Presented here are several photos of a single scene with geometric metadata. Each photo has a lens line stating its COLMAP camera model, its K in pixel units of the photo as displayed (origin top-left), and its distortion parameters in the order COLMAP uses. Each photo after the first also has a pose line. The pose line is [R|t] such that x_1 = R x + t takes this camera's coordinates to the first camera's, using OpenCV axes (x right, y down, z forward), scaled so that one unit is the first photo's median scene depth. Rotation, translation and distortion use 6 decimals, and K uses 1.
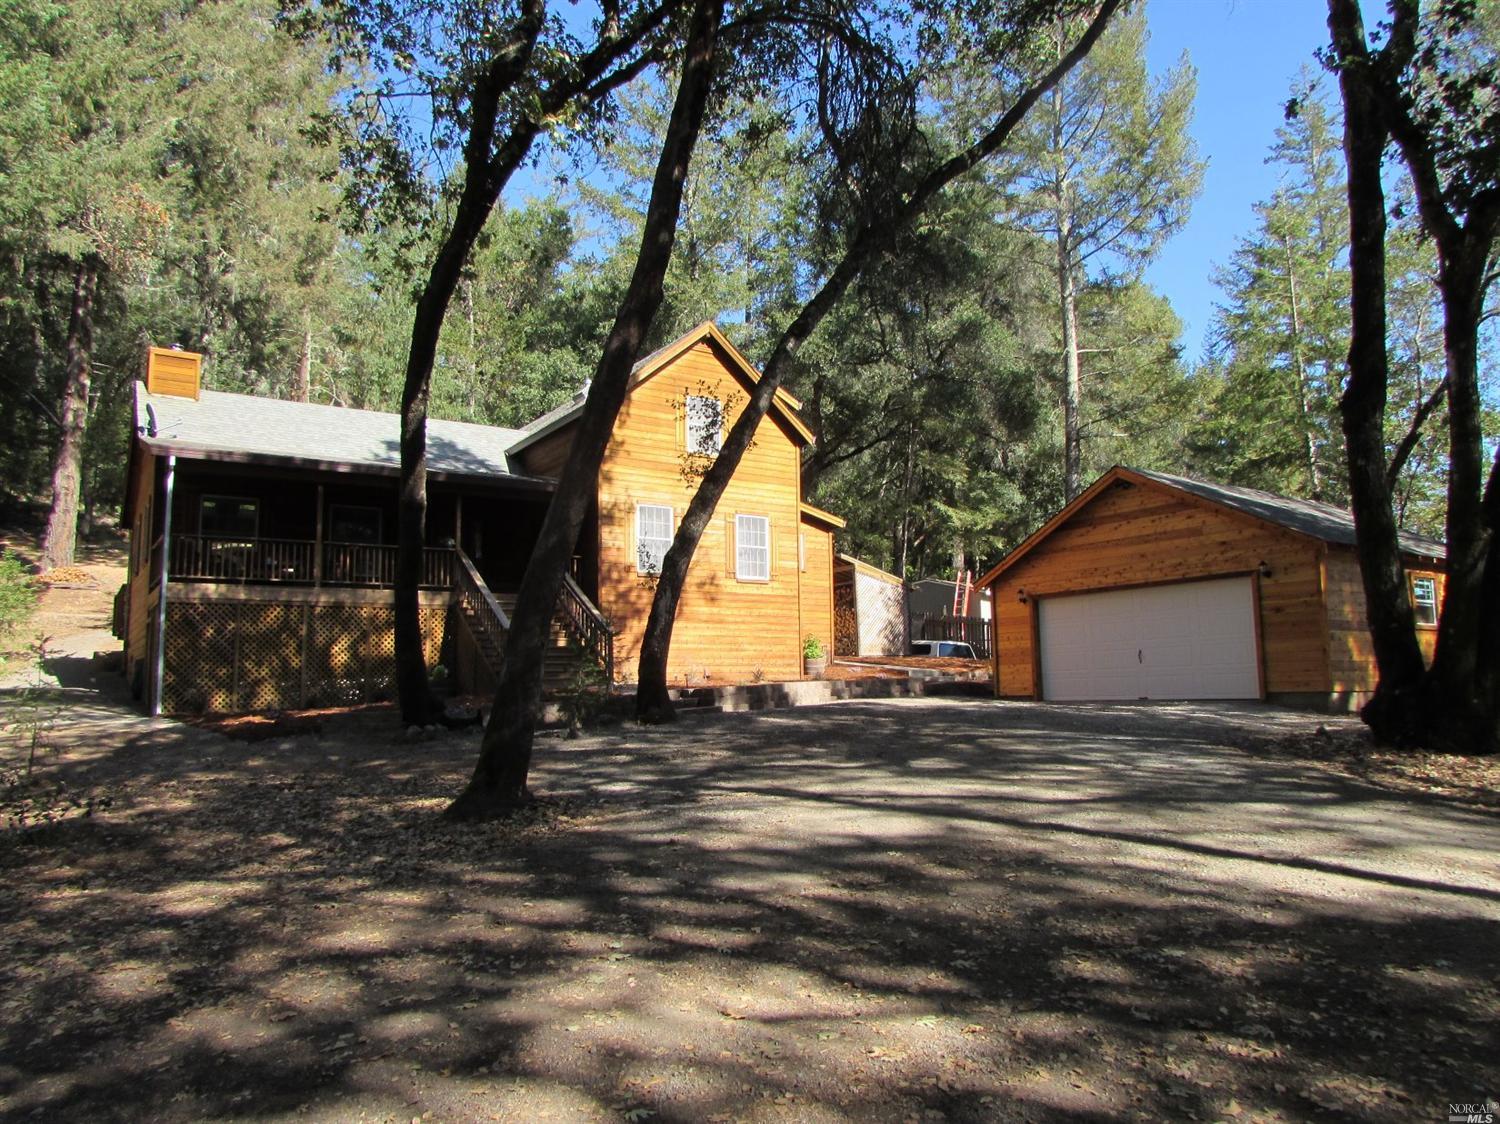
lens RADIAL K [[1092.3, 0, 744.3], [0, 1092.3, 562.0], [0, 0, 1]] dist [-0.004961, 0.003615]
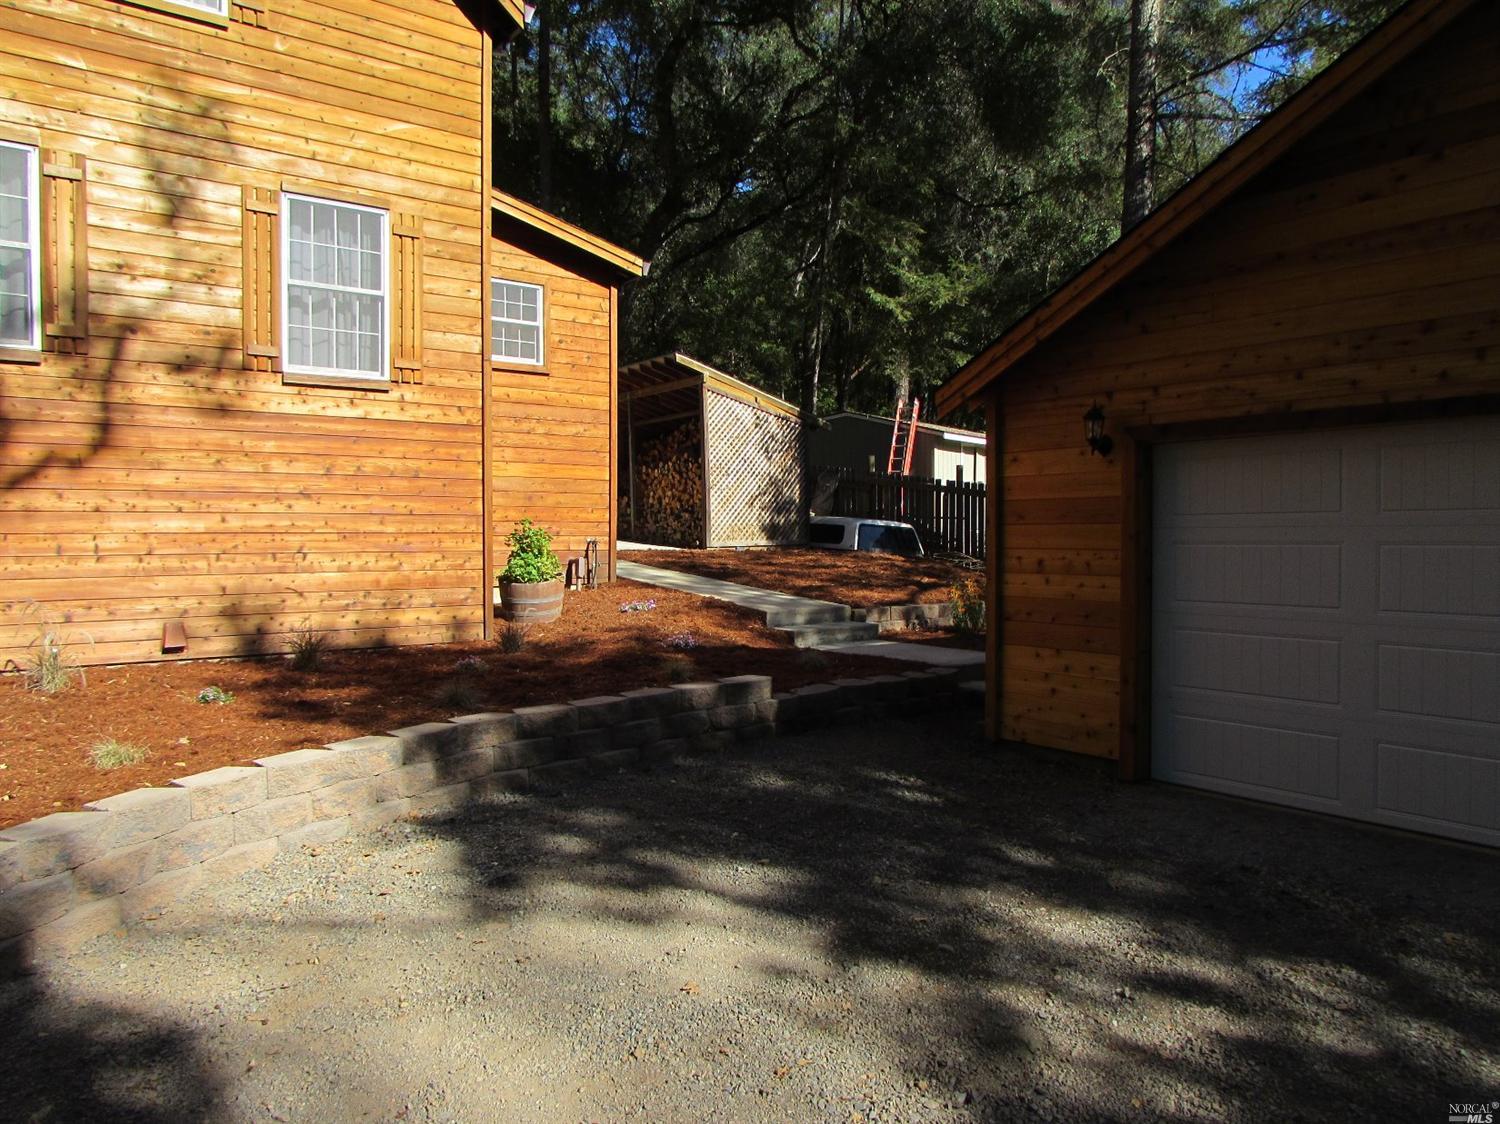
lens RADIAL K [[1092.3, 0, 744.3], [0, 1092.3, 562.0], [0, 0, 1]] dist [-0.004961, 0.003615]
pose [[0.998576, 0.010098, 0.052389, 0.093430], [-0.017302, 0.990149, 0.138947, 0.017857], [-0.050470, -0.139656, 0.988913, 0.461954]]
